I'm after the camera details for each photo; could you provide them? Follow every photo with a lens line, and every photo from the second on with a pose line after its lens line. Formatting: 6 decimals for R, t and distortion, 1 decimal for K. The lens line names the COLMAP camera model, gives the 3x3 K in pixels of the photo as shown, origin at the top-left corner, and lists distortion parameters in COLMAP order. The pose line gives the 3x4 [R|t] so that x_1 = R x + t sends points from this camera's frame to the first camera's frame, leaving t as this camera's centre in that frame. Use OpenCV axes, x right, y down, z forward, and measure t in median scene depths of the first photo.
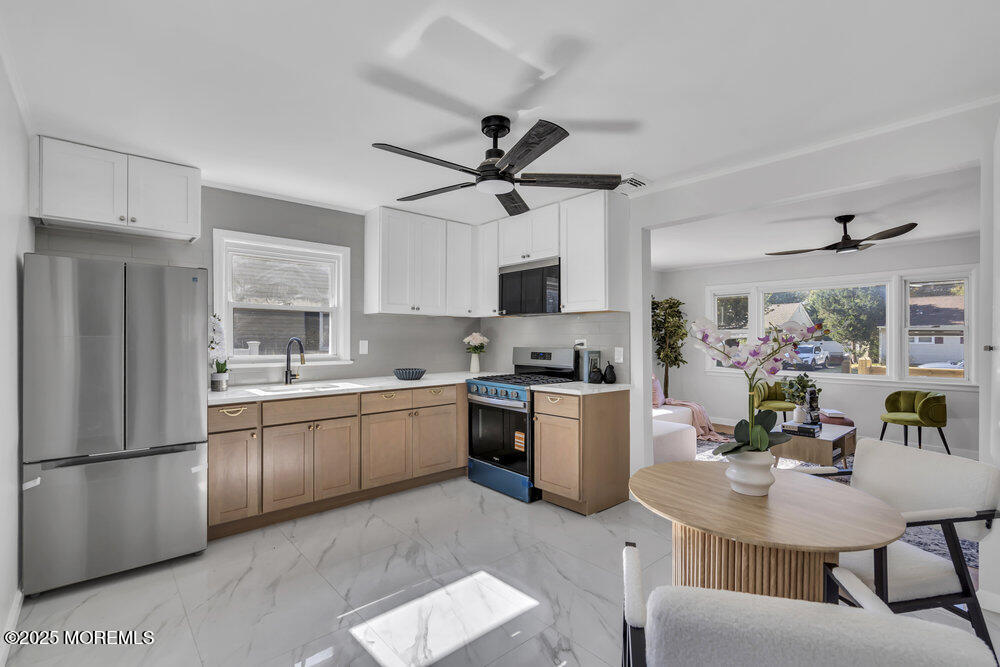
lens RADIAL K [[455.5, 0, 503.8], [0, 455.5, 338.4], [0, 0, 1]] dist [-0.003935, 0.000446]
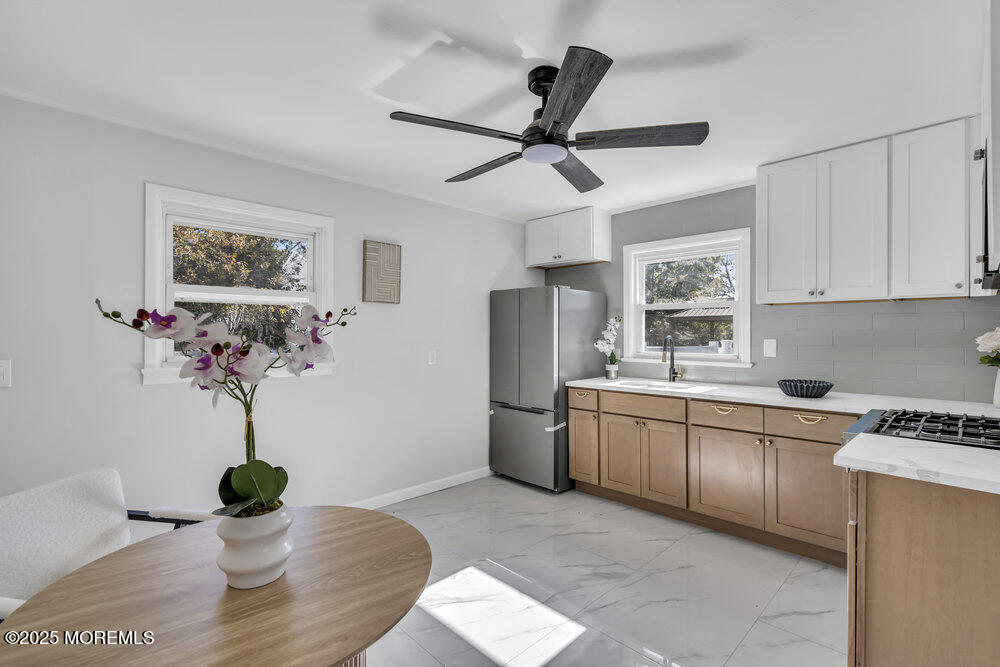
lens RADIAL K [[455.5, 0, 501.0], [0, 455.5, 330.8], [0, 0, 1]] dist [-0.003935, 0.000446]
pose [[0.050901, -0.011946, -0.998632, 0.542767], [-0.004310, 0.999917, -0.012181, 0.001534], [0.998694, 0.004924, 0.050845, 0.591977]]
